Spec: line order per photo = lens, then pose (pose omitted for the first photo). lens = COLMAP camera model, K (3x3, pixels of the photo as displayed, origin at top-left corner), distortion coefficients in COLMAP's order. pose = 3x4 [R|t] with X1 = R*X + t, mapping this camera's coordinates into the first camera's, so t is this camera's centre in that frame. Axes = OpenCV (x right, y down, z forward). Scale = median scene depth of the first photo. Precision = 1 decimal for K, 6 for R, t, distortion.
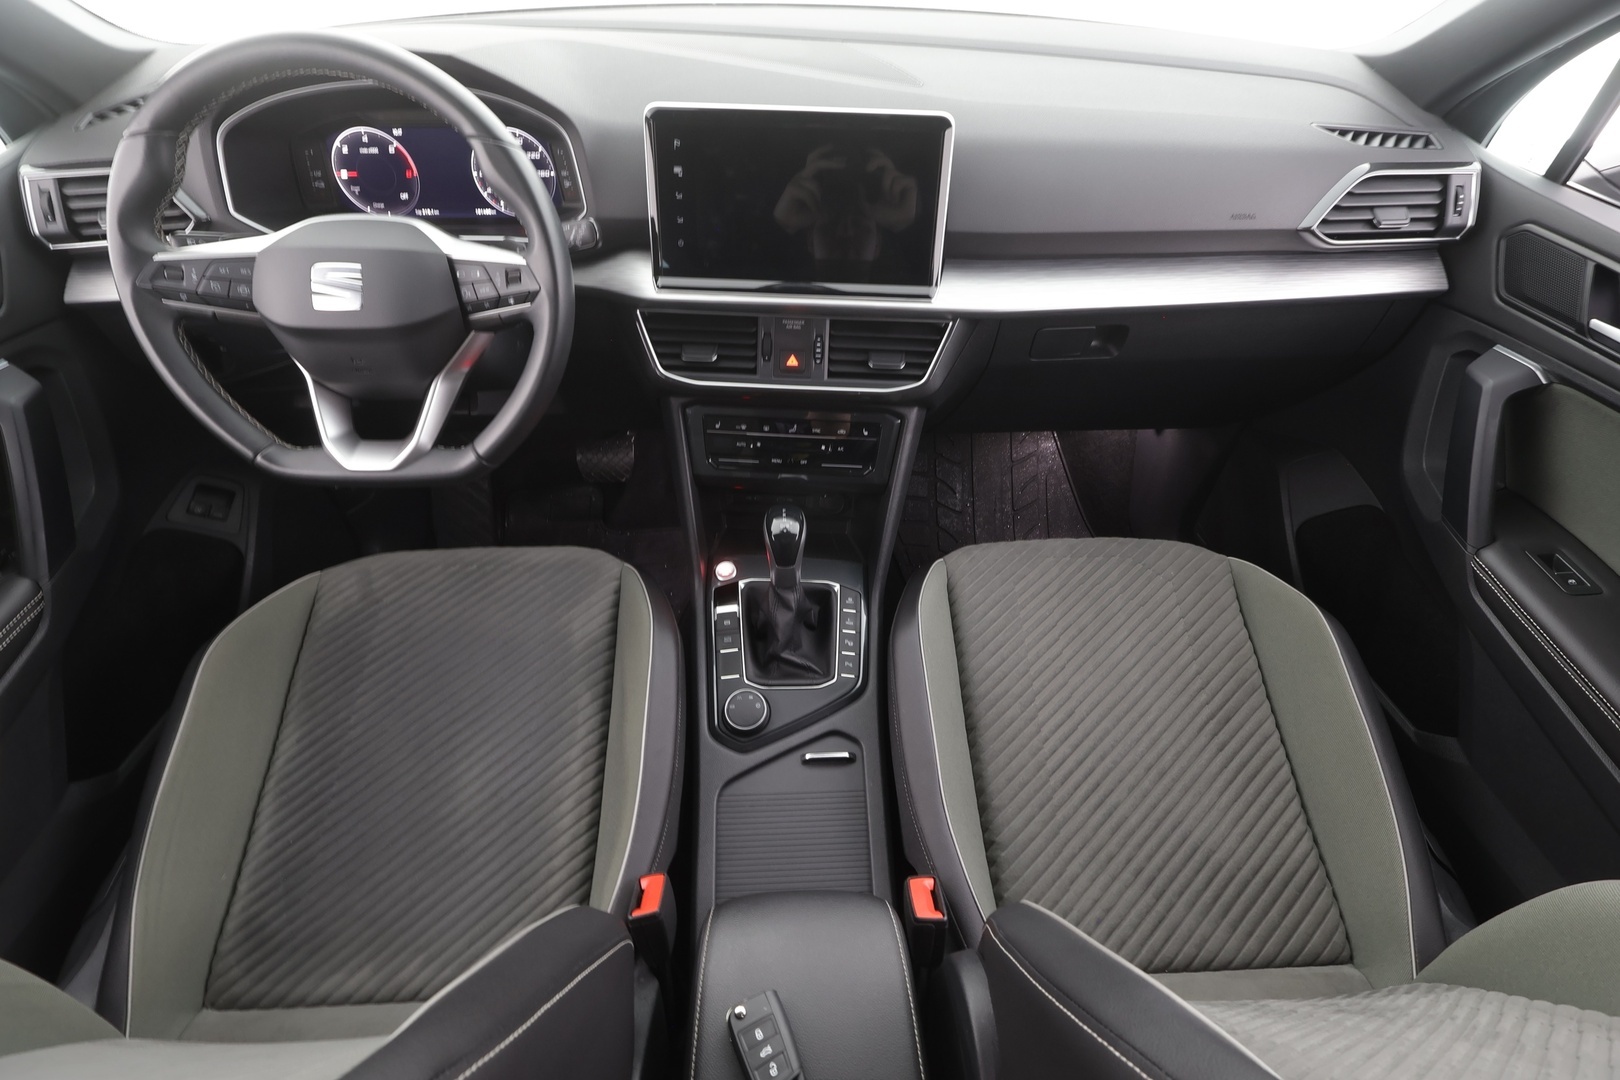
lens RADIAL K [[745.0, 0, 819.6], [0, 745.0, 543.4], [0, 0, 1]] dist [-0.012341, 0.003800]
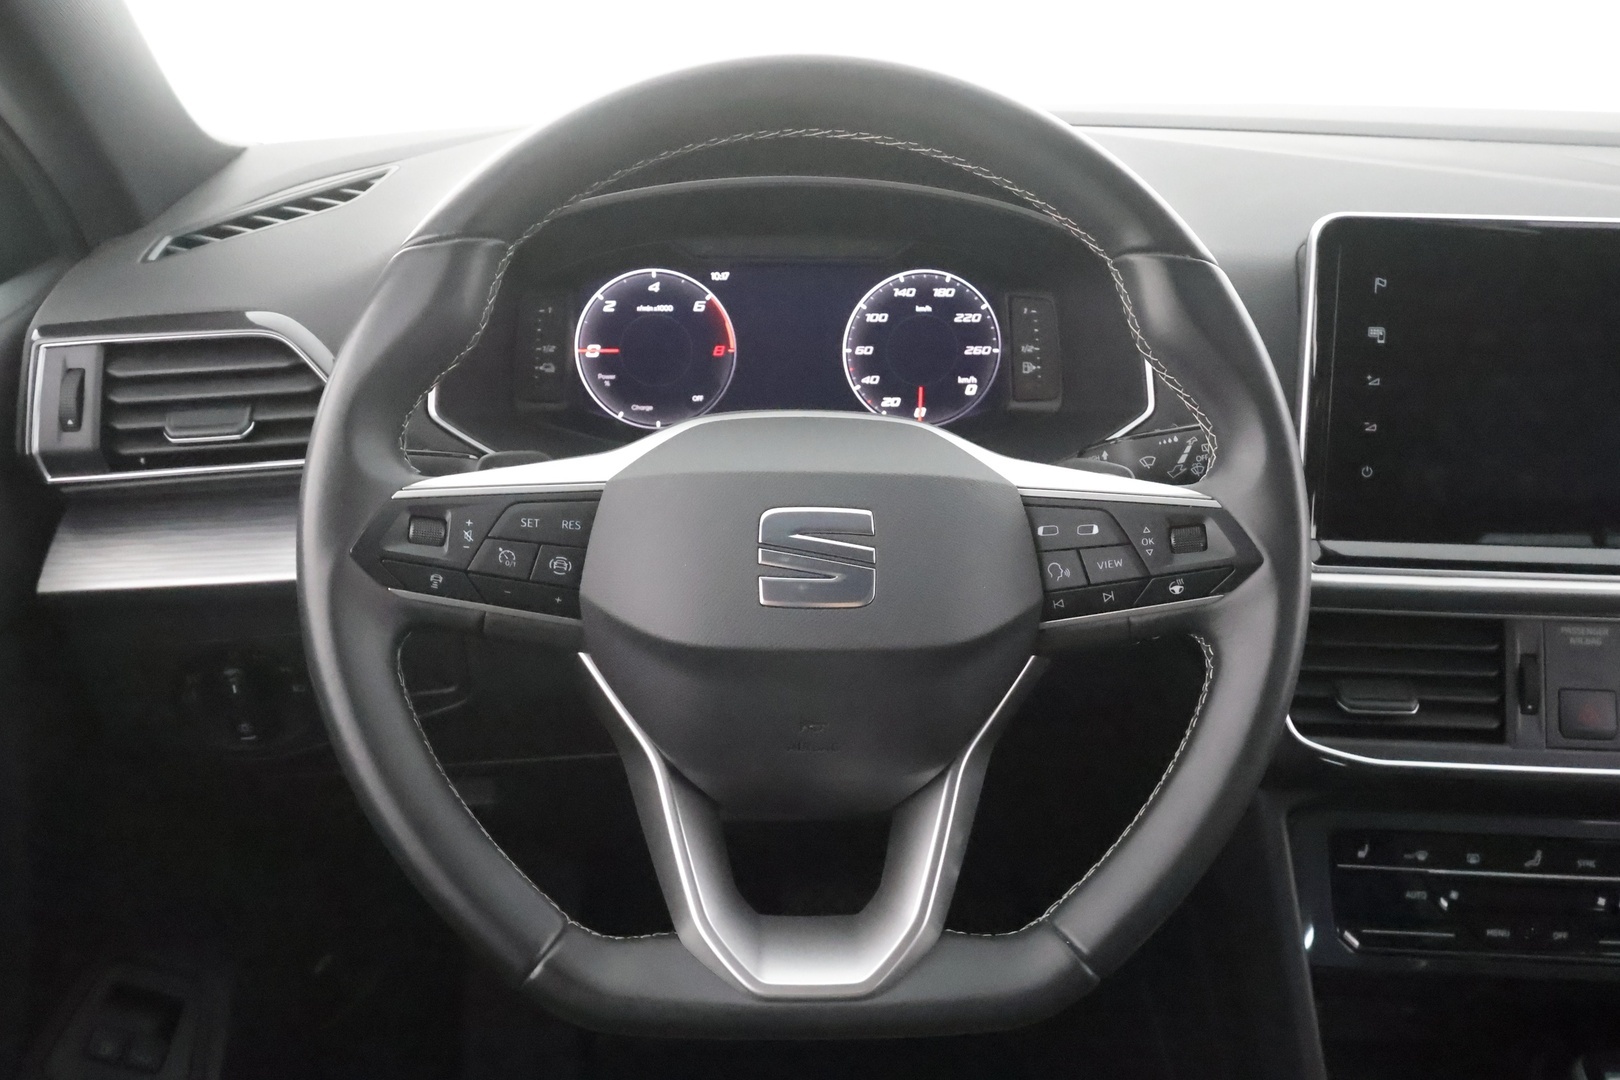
lens RADIAL K [[1263.5, 0, 814.4], [0, 1263.5, 544.8], [0, 0, 1]] dist [-0.001334, -0.001114]
pose [[0.999986, -0.004442, 0.002769, -0.511574], [0.005123, 0.939174, -0.343402, -0.079816], [-0.001075, 0.343412, 0.939184, 0.242559]]
